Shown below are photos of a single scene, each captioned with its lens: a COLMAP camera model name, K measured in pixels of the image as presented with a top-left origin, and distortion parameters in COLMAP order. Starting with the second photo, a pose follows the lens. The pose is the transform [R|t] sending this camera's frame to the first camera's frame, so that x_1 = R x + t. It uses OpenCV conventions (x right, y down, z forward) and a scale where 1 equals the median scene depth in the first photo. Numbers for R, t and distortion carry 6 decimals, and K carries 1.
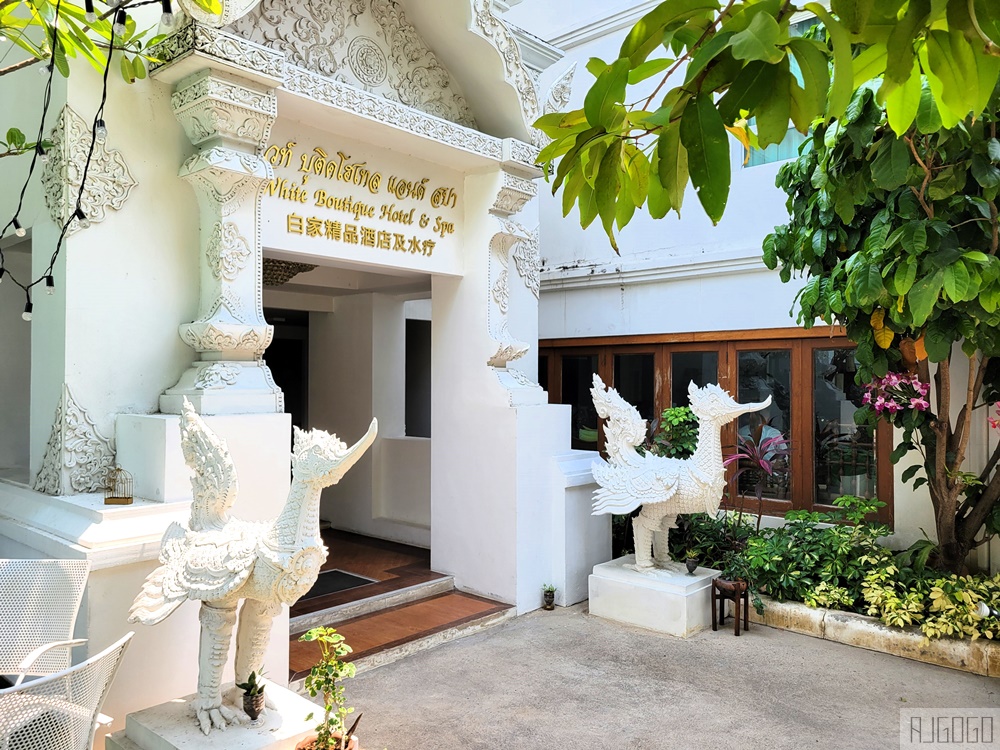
lens RADIAL K [[764.4, 0, 502.6], [0, 764.4, 378.4], [0, 0, 1]] dist [0.052104, -0.047514]
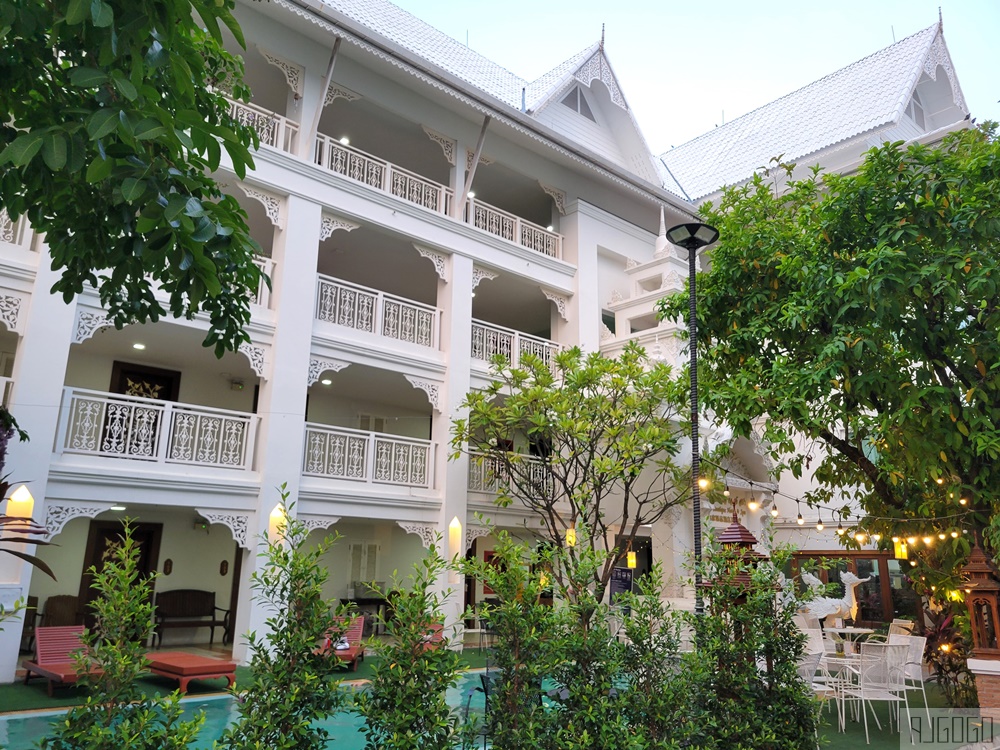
lens RADIAL K [[764.4, 0, 504.6], [0, 764.4, 377.8], [0, 0, 1]] dist [0.052104, -0.047514]
pose [[0.995766, -0.017744, -0.090196, -0.722569], [-0.004153, 0.971507, -0.236975, -0.006318], [0.091831, 0.236347, 0.967320, -2.046445]]
